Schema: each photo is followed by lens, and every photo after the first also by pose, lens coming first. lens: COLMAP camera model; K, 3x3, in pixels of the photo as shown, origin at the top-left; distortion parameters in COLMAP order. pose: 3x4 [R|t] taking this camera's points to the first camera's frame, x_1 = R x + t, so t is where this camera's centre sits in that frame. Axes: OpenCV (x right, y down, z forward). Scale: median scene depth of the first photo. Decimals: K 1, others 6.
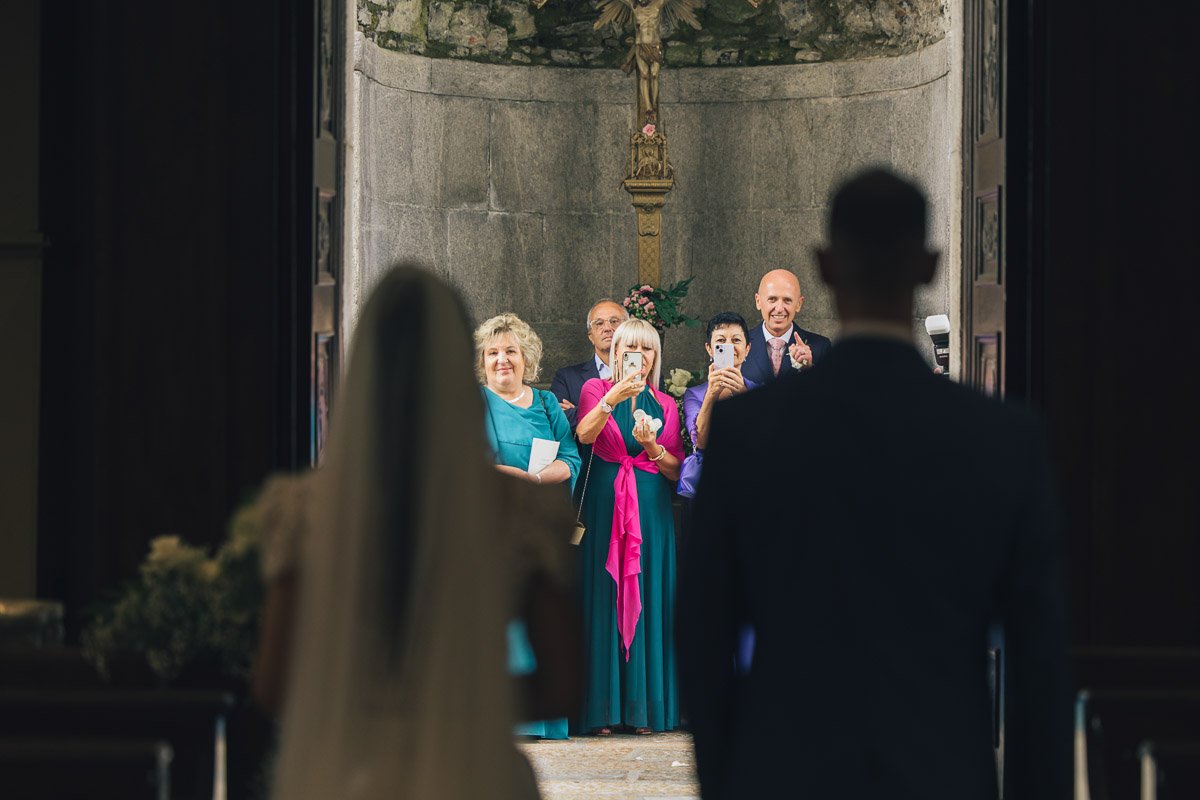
lens RADIAL K [[3981.8, 0, 600.3], [0, 3981.8, 400.1], [0, 0, 1]] dist [0.240241, 0.000000]
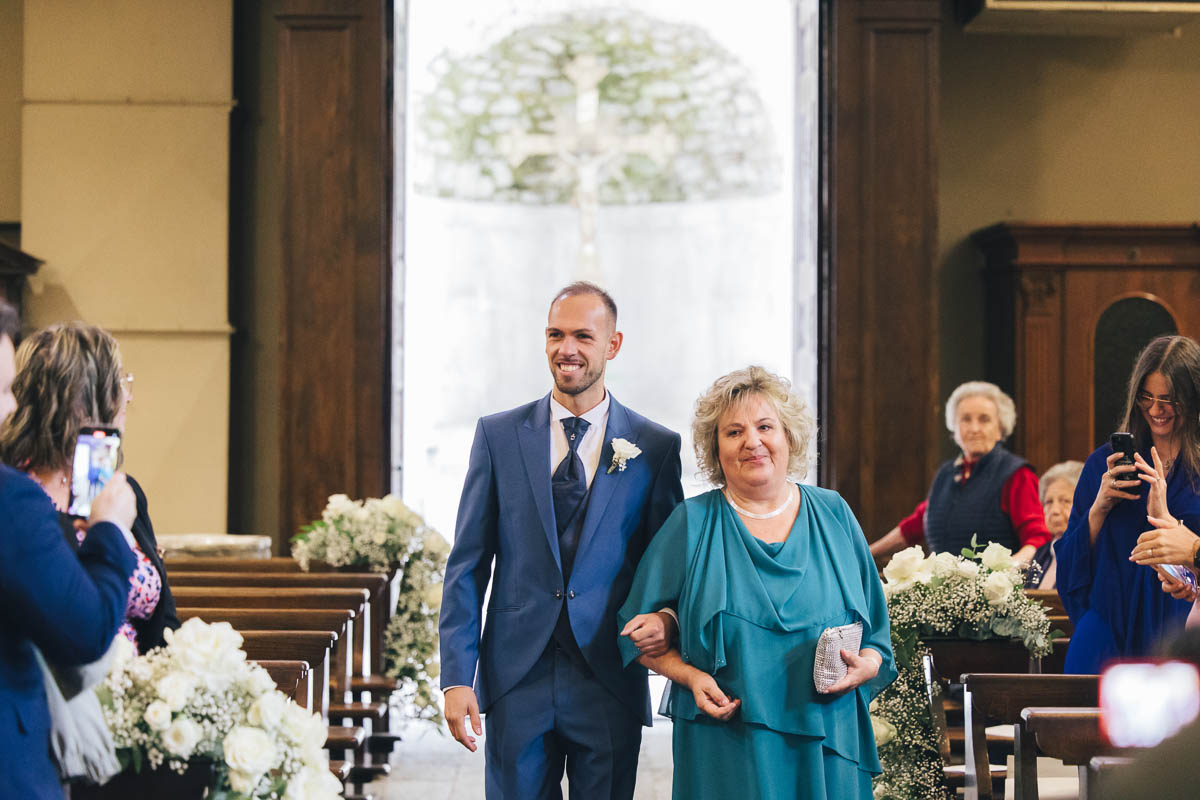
lens RADIAL K [[3458.2, 0, 599.9], [0, 3458.2, 400.3], [0, 0, 1]] dist [-0.035744, 0.000000]
pose [[0.999758, 0.001457, 0.021955, -0.011632], [-0.001151, 0.999902, -0.013974, 0.006113], [-0.021973, 0.013945, 0.999661, -0.275954]]
